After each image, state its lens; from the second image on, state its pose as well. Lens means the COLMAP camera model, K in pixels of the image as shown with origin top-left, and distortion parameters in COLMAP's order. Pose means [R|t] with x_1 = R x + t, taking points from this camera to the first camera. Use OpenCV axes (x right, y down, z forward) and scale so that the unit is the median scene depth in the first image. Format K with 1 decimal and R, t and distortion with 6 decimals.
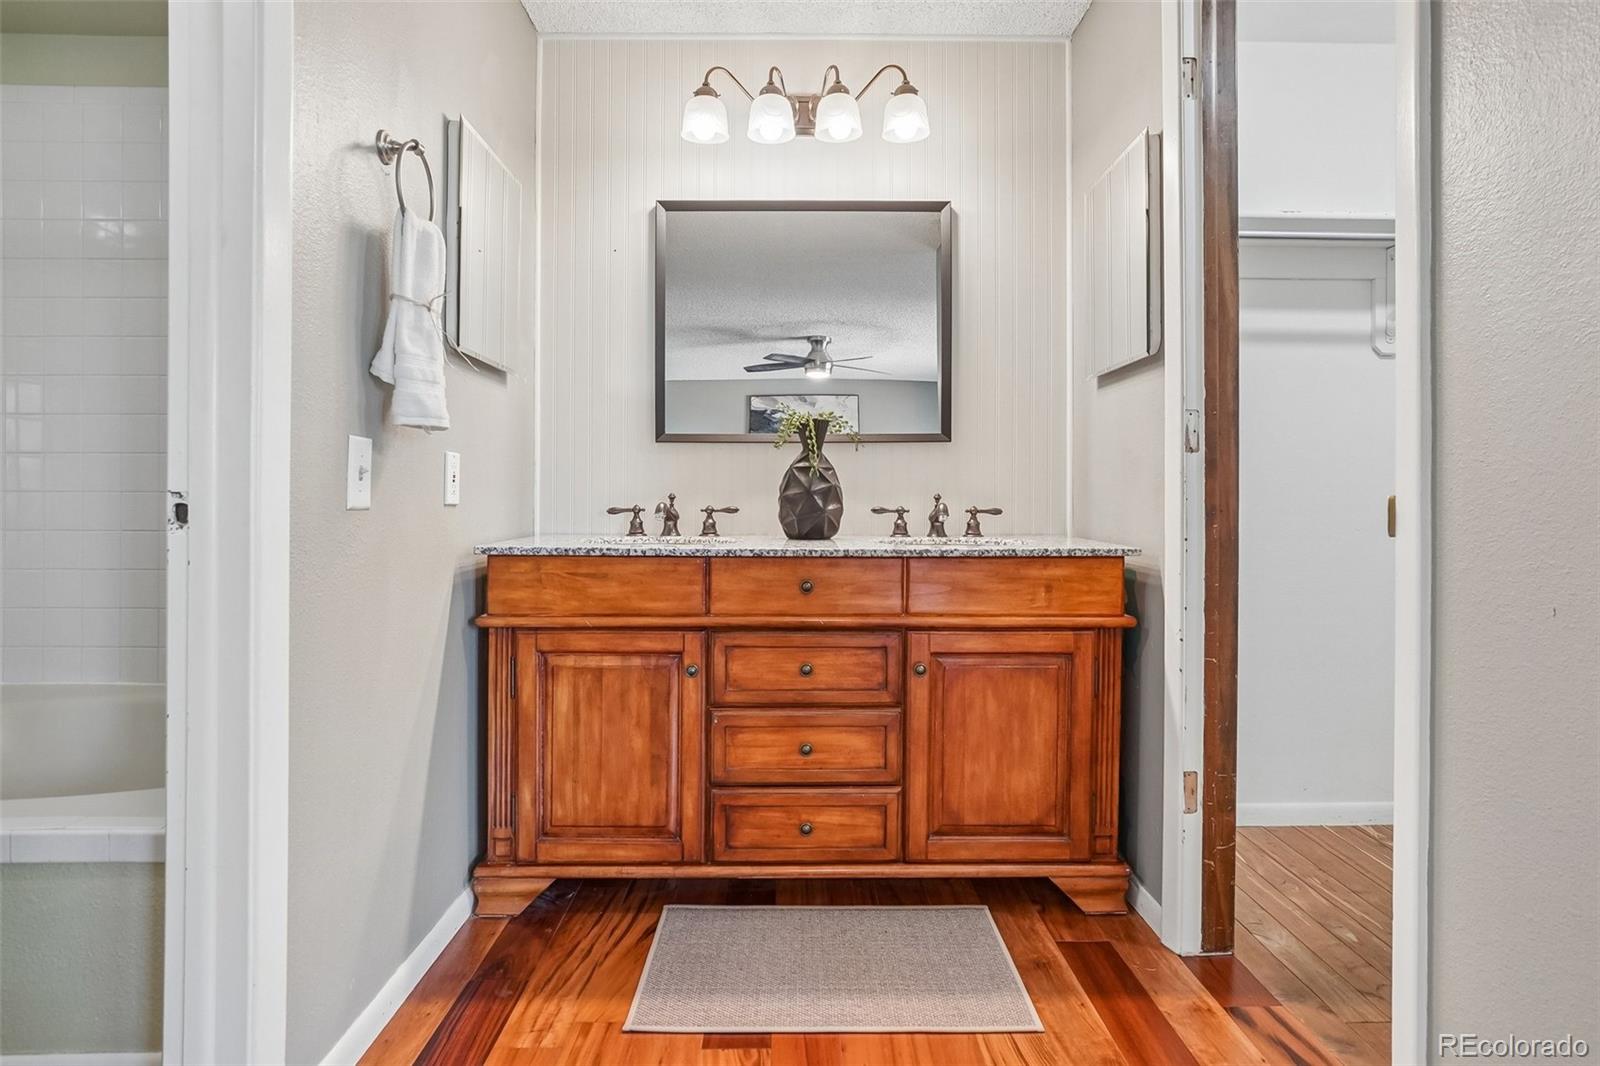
lens RADIAL K [[832.7, 0, 790.7], [0, 832.7, 495.1], [0, 0, 1]] dist [-0.040898, 0.016921]
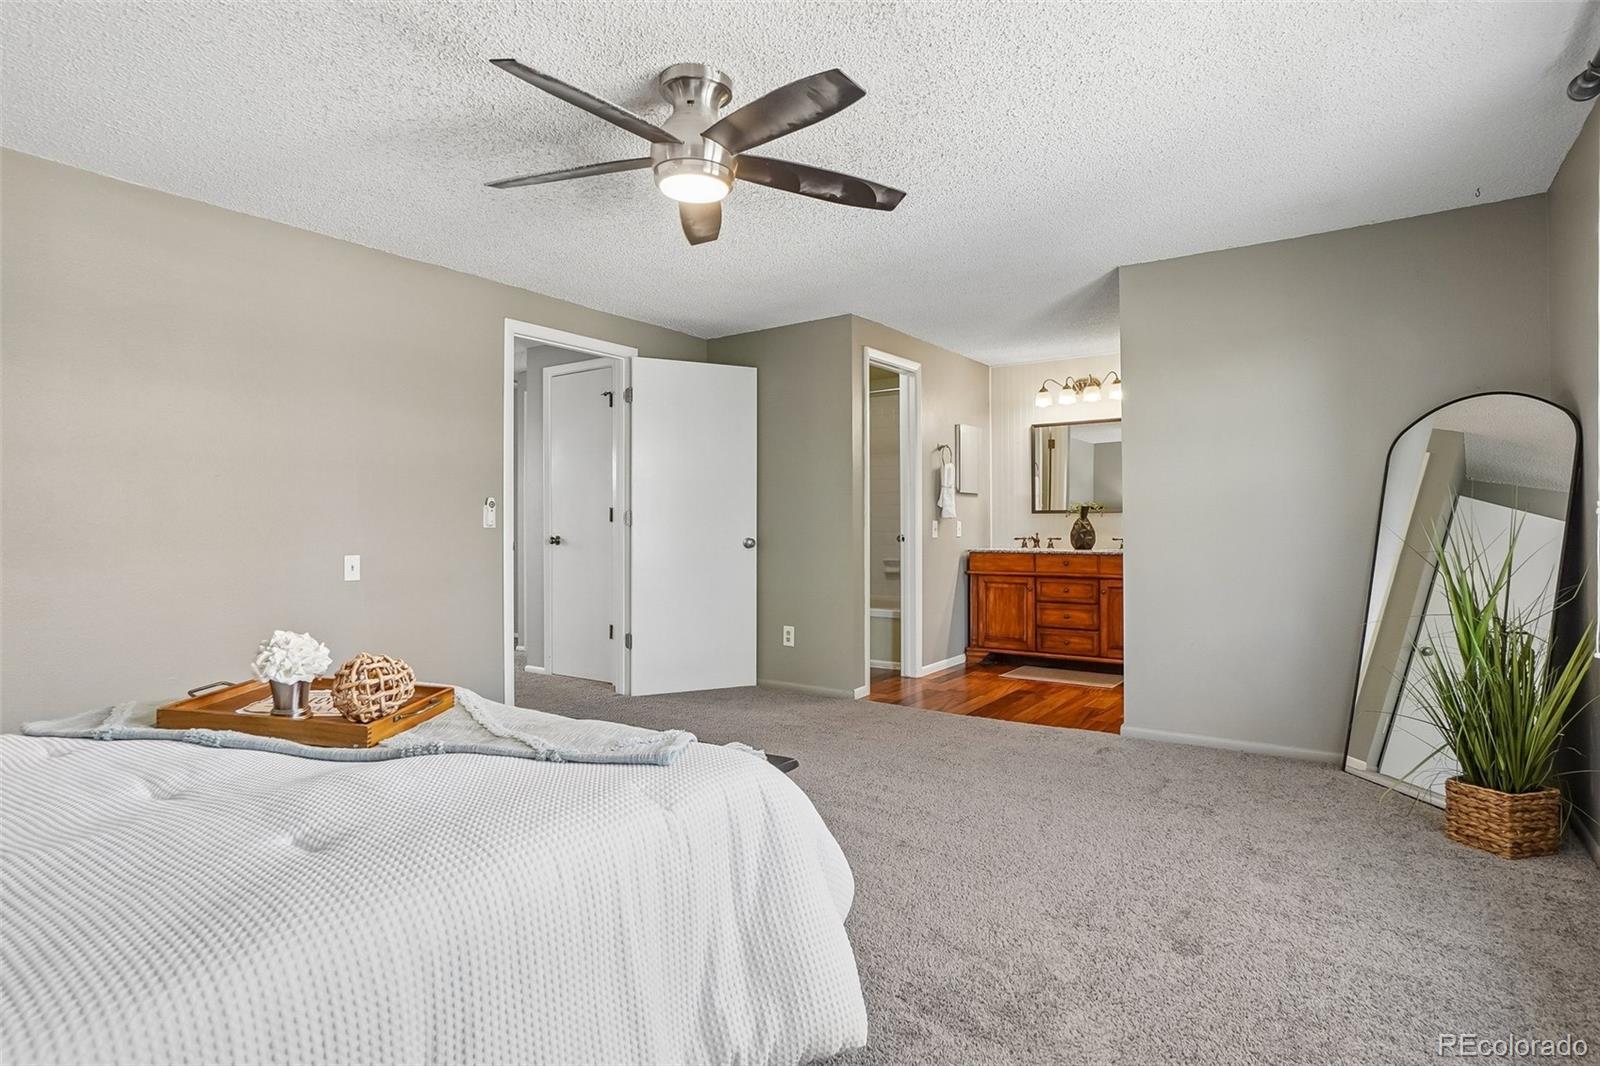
lens RADIAL K [[849.2, 0, 806.4], [0, 849.2, 514.0], [0, 0, 1]] dist [-0.041381, 0.016559]
pose [[0.814838, -0.010077, -0.579600, 1.049599], [0.006961, 0.999947, -0.007599, -0.056995], [0.579646, 0.002157, 0.814865, -2.103676]]
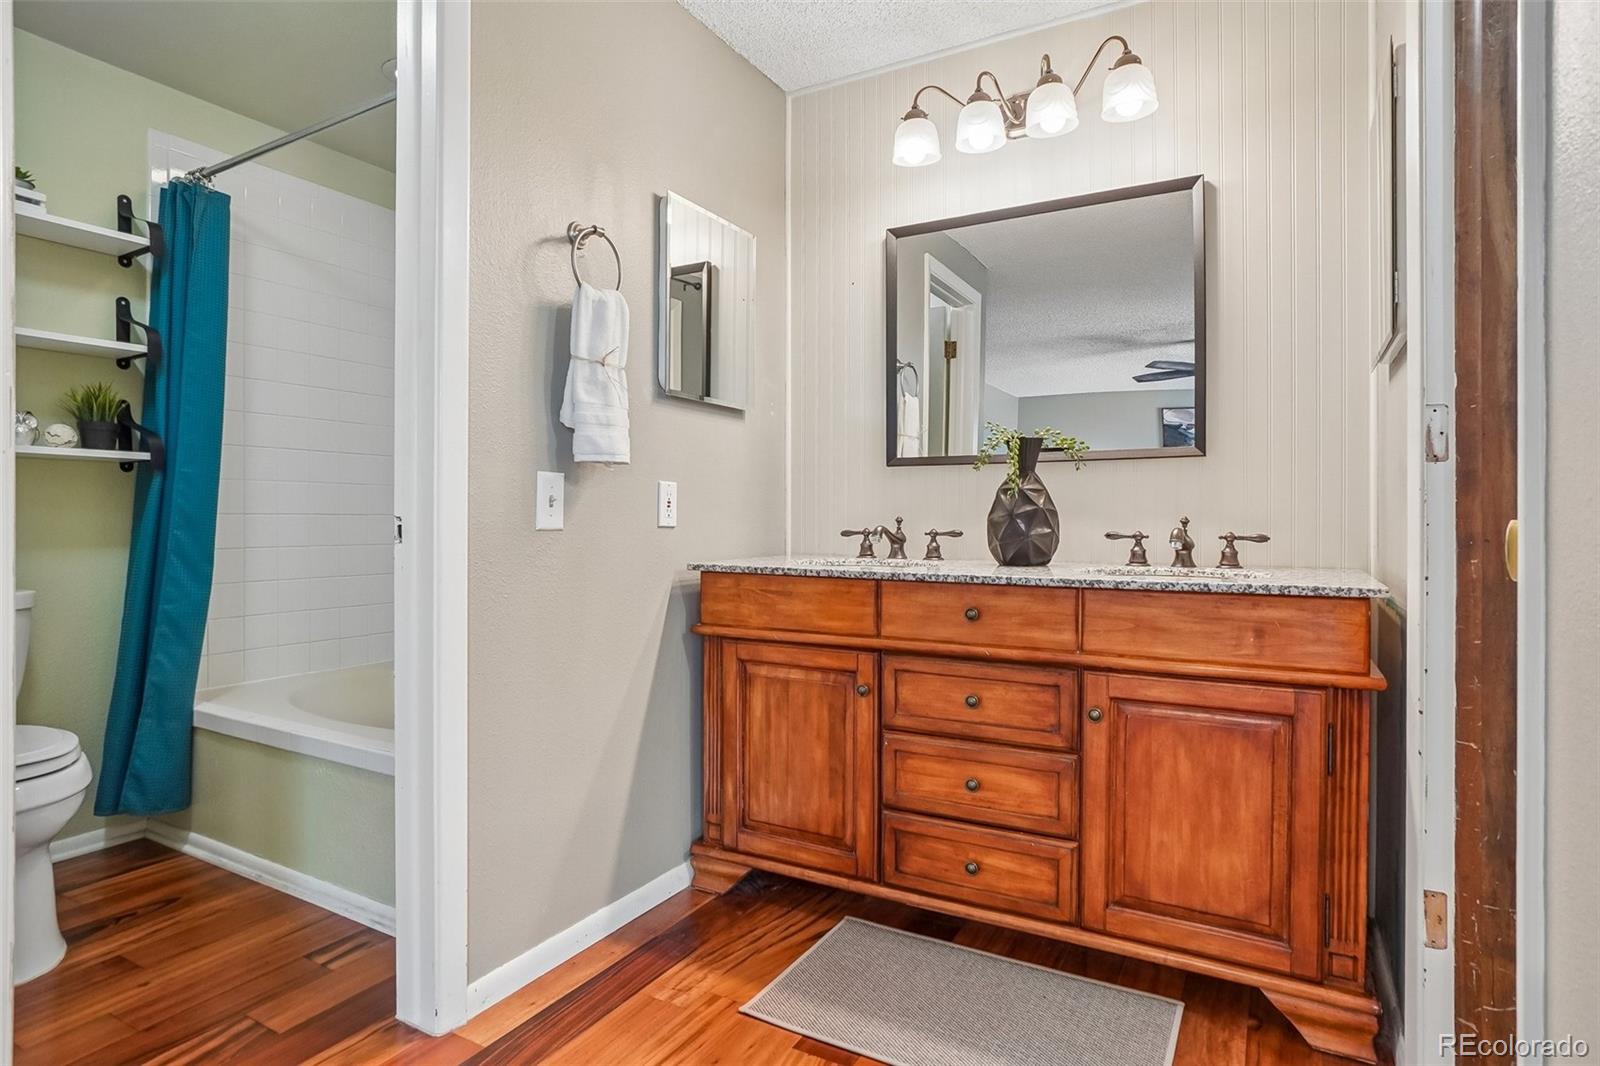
lens RADIAL K [[849.2, 0, 806.4], [0, 849.2, 514.0], [0, 0, 1]] dist [-0.041381, 0.016559]
pose [[0.867123, -0.001849, -0.498090, 0.336211], [-0.000026, 0.999993, -0.003758, -0.001638], [0.498094, 0.003271, 0.867117, 0.060630]]
